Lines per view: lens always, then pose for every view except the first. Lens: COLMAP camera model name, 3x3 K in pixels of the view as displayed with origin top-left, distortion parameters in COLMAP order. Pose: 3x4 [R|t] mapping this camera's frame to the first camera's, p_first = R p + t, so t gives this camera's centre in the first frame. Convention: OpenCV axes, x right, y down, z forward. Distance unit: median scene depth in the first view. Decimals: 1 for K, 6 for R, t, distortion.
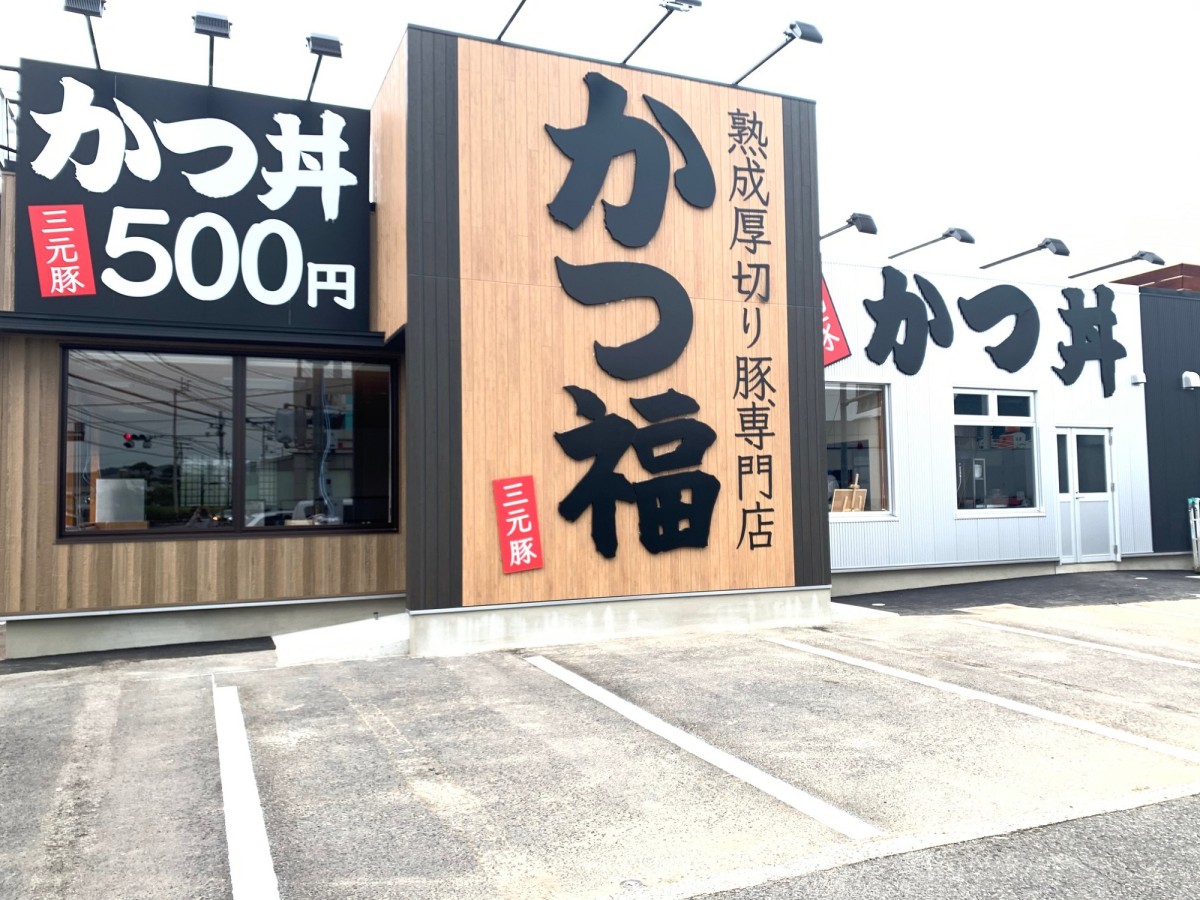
lens RADIAL K [[941.9, 0, 595.7], [0, 941.9, 440.0], [0, 0, 1]] dist [0.036544, -0.030032]
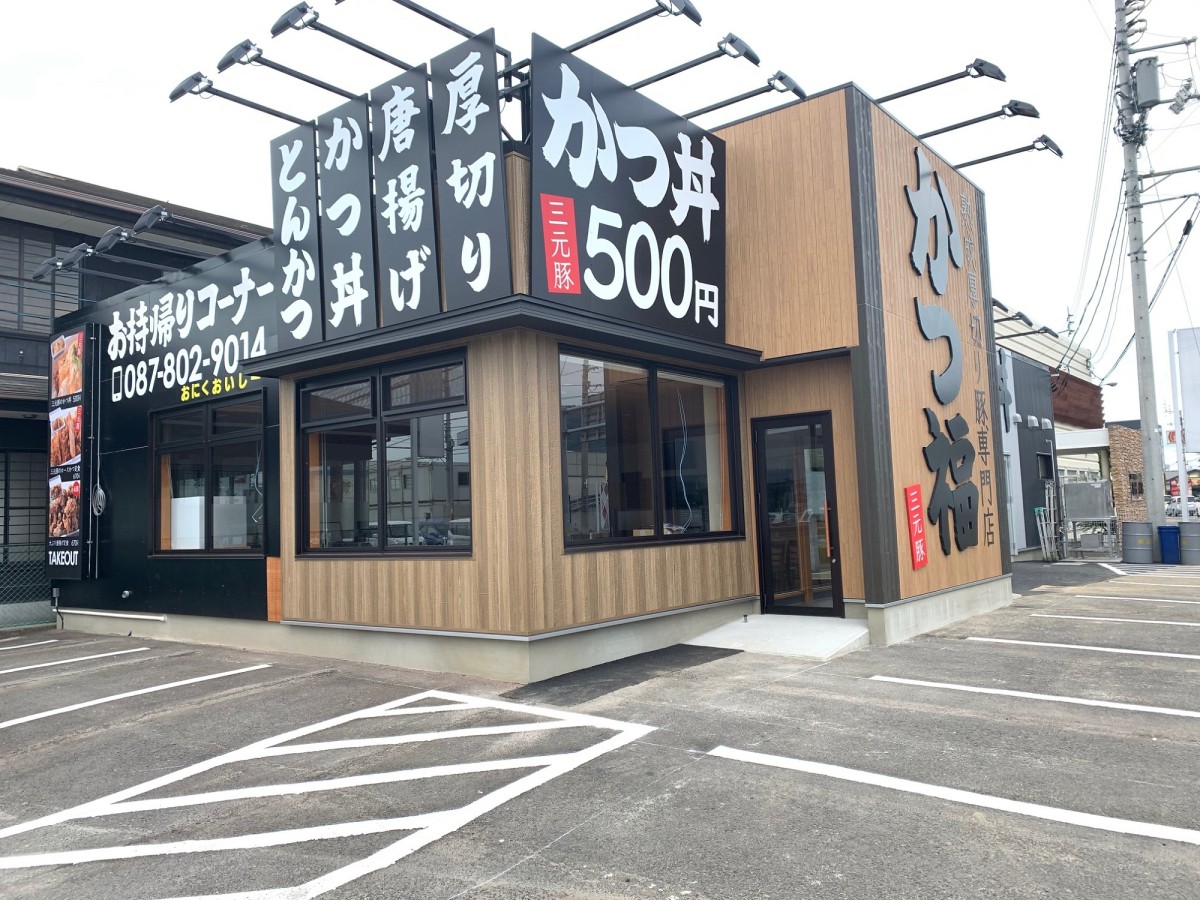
lens RADIAL K [[941.9, 0, 592.9], [0, 941.9, 453.0], [0, 0, 1]] dist [0.036544, -0.030032]
pose [[0.881214, 0.020303, 0.472282, -0.914469], [-0.010979, 0.999687, -0.022490, 0.027039], [-0.472591, 0.014634, 0.881160, 0.149936]]
